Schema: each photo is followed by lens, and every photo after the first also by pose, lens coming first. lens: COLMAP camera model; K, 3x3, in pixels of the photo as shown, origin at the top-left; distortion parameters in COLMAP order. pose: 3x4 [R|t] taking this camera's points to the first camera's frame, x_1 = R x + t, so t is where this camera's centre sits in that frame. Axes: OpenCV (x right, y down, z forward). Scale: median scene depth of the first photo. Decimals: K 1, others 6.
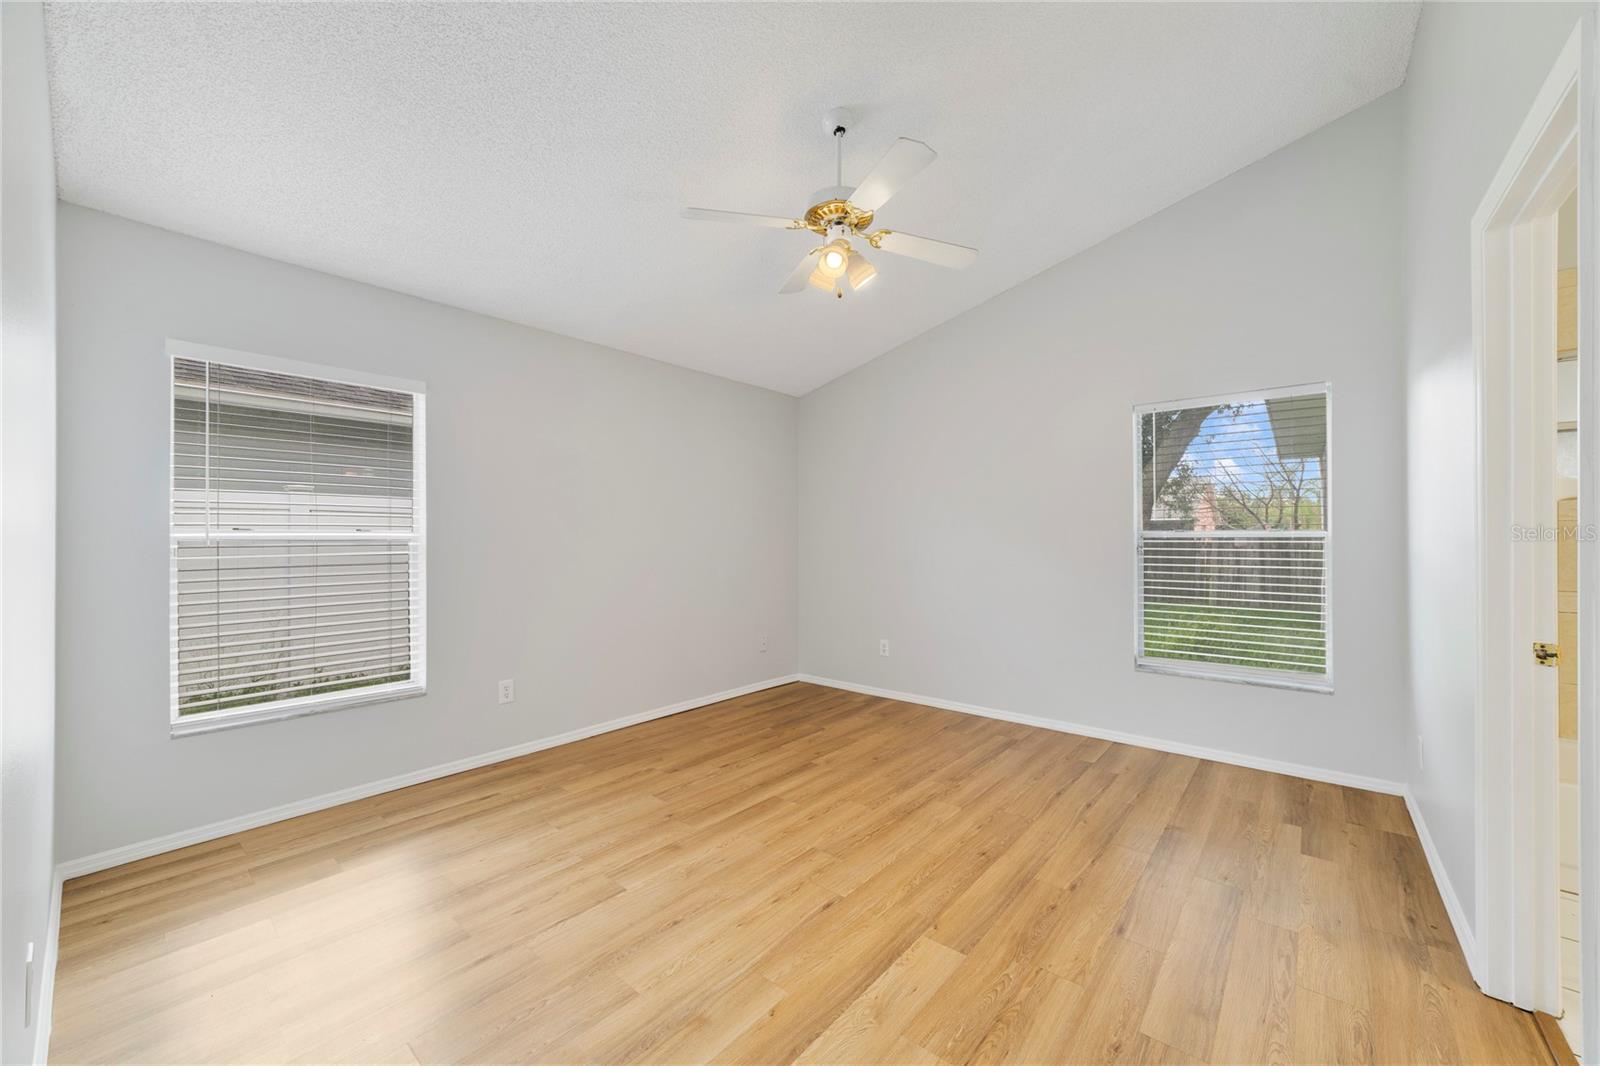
lens RADIAL K [[610.6, 0, 806.8], [0, 610.6, 536.6], [0, 0, 1]] dist [-0.028753, 0.010145]
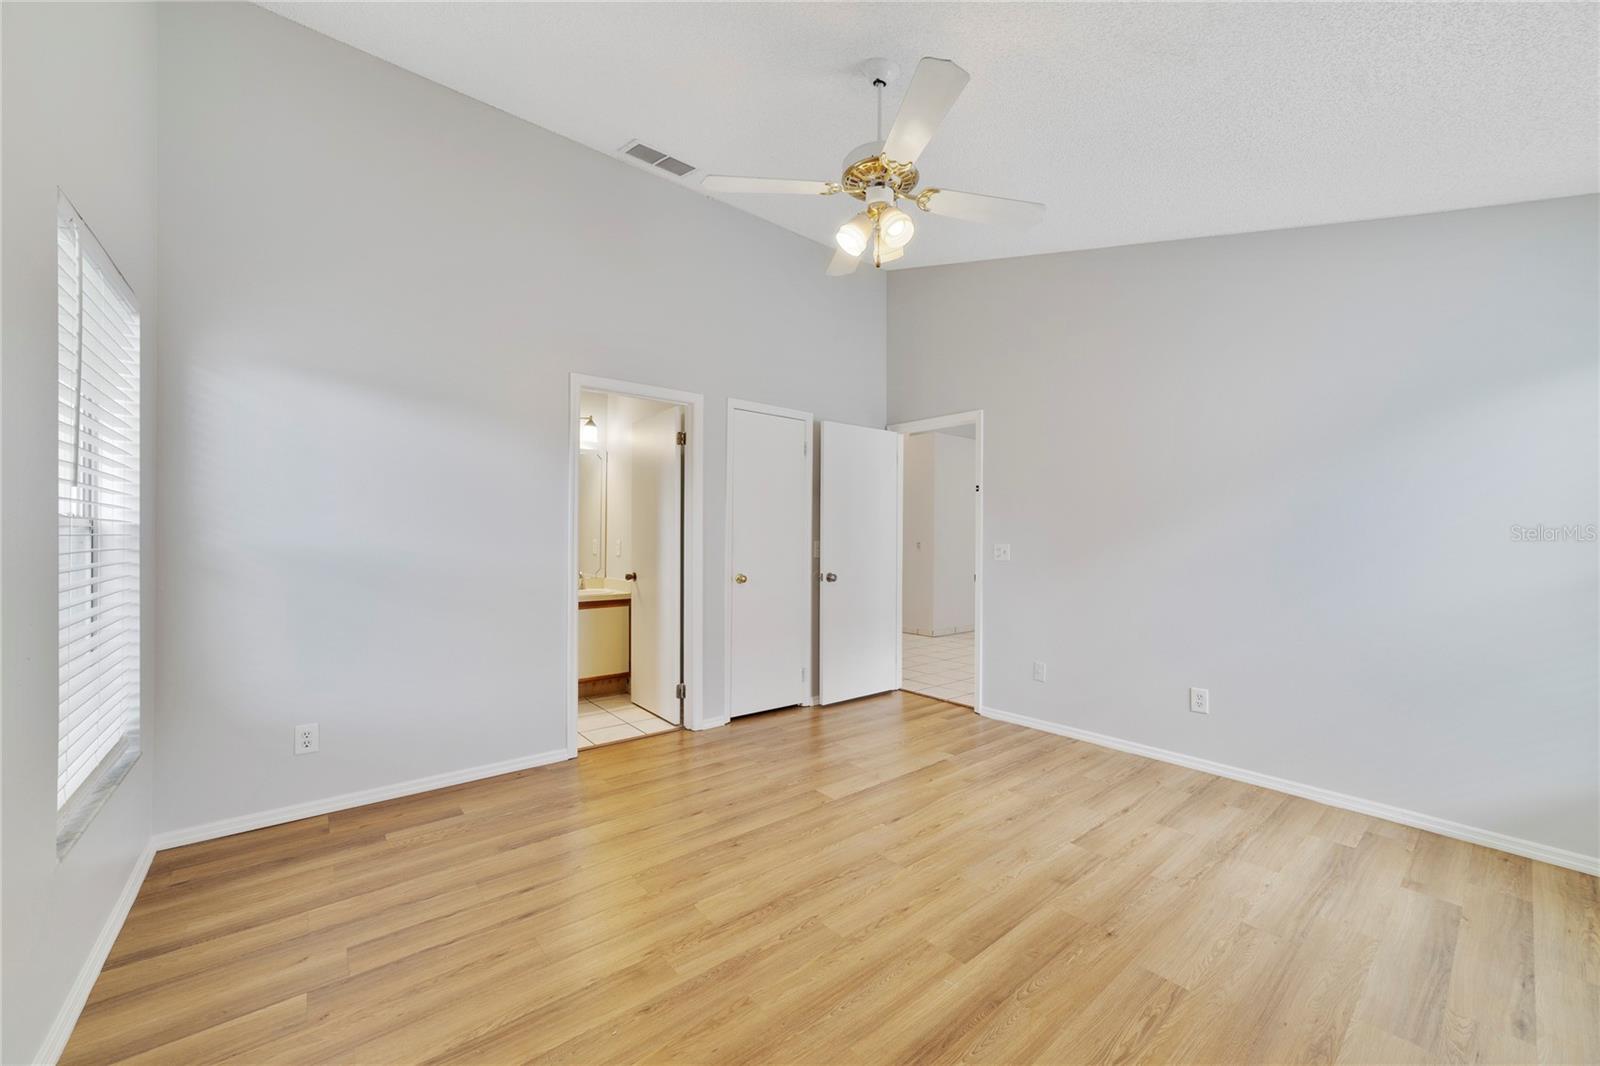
lens RADIAL K [[610.6, 0, 806.8], [0, 610.6, 536.6], [0, 0, 1]] dist [-0.028753, 0.010145]
pose [[-0.984122, -0.006944, 0.177360, -0.002501], [-0.008348, 0.999939, -0.007167, 0.011522], [-0.177299, -0.008533, -0.984120, 1.788347]]
